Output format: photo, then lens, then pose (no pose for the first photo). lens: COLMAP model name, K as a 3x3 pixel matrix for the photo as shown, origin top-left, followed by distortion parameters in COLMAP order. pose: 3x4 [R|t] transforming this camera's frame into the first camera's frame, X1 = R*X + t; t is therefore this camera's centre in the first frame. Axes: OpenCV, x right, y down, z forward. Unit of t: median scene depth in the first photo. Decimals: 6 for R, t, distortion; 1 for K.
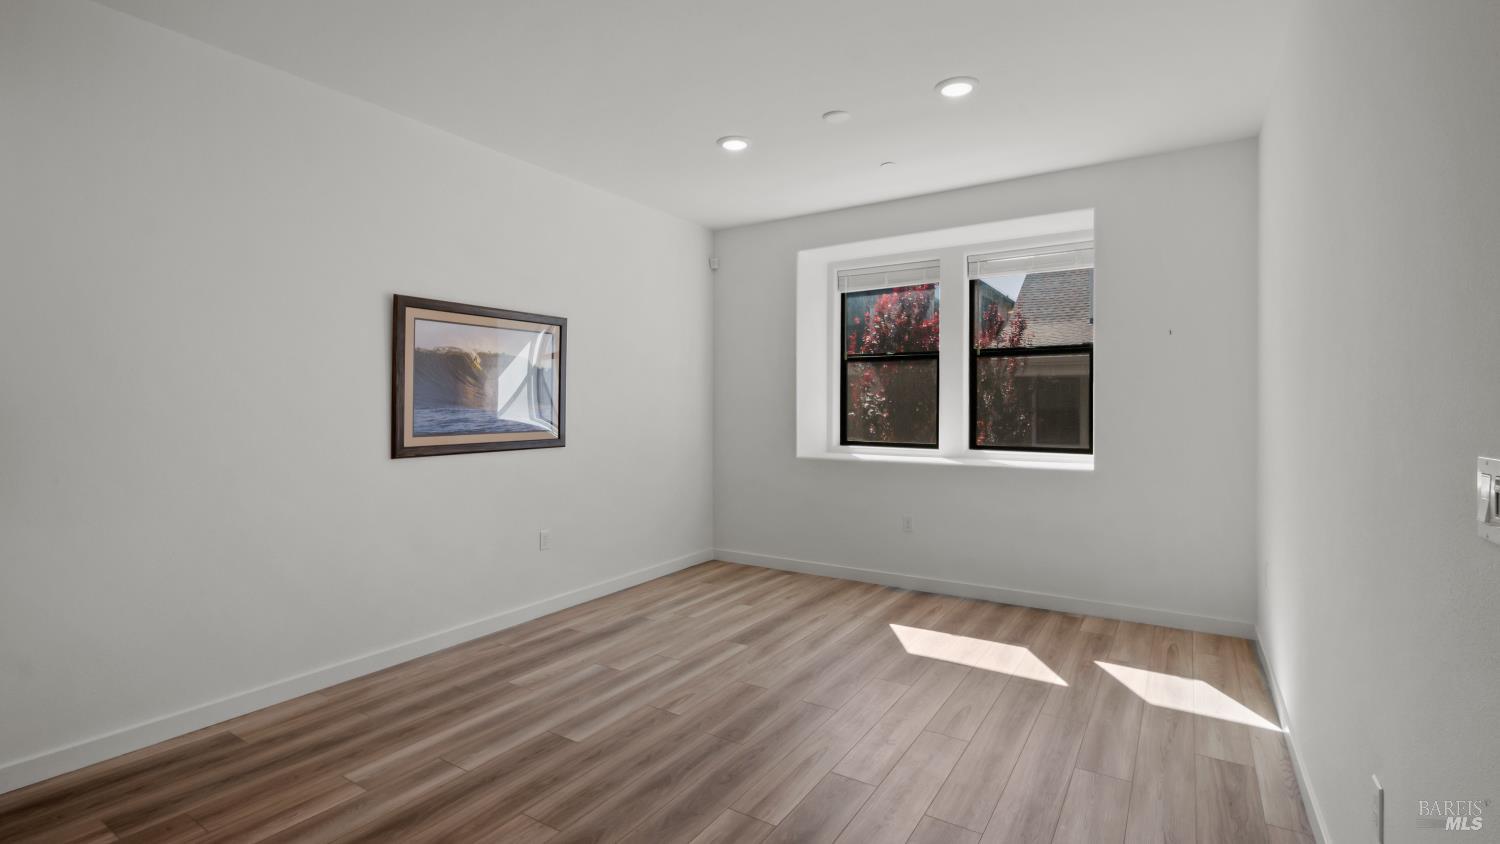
lens RADIAL K [[670.3, 0, 744.4], [0, 670.3, 417.1], [0, 0, 1]] dist [0.000184, -0.000138]
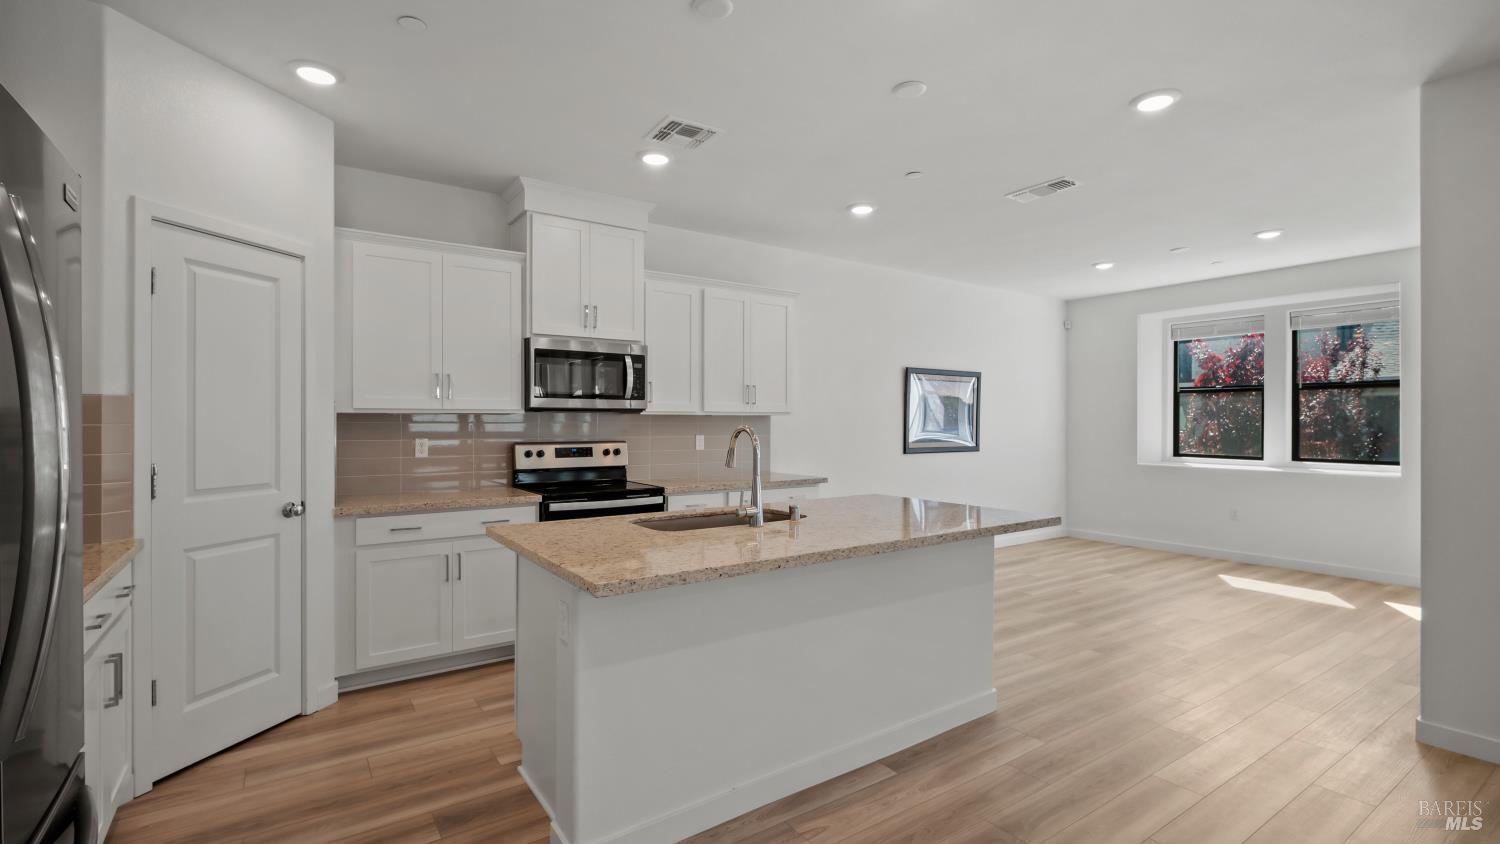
lens RADIAL K [[671.0, 0, 742.9], [0, 671.0, 424.4], [0, 0, 1]] dist [-0.000195, -0.000329]
pose [[0.920674, 0.003676, -0.390316, -0.183895], [-0.009933, 0.999852, -0.014013, 0.008550], [0.390207, 0.016779, 0.920574, -0.824723]]
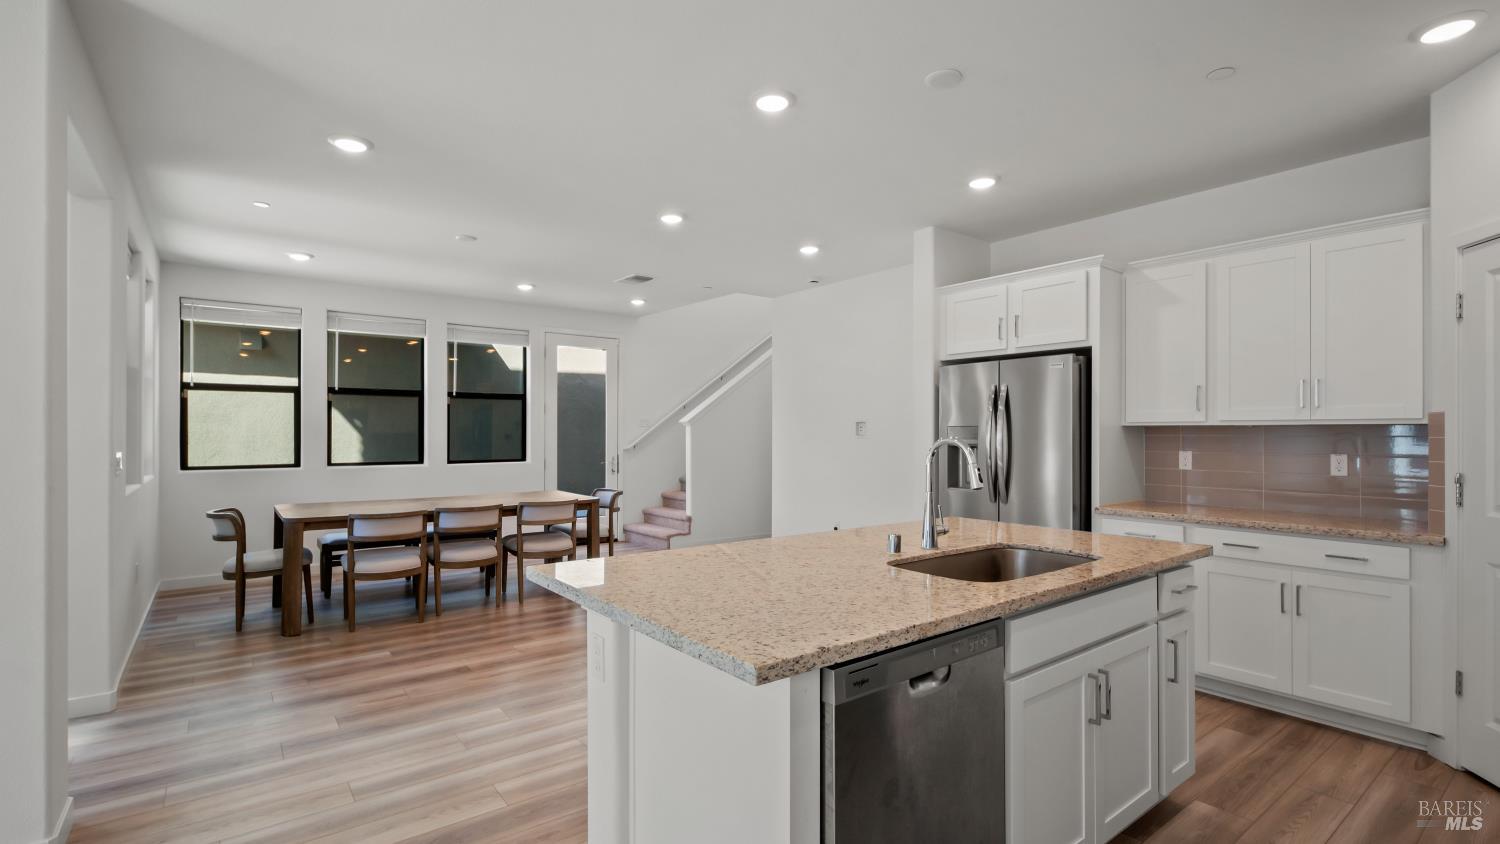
lens RADIAL K [[679.6, 0, 746.9], [0, 679.6, 428.5], [0, 0, 1]] dist [0.001857, -0.000707]
pose [[-0.943042, -0.000441, 0.332673, -0.493195], [0.003872, 0.999917, 0.012303, -0.015497], [-0.332651, 0.012891, -0.942962, 0.481695]]
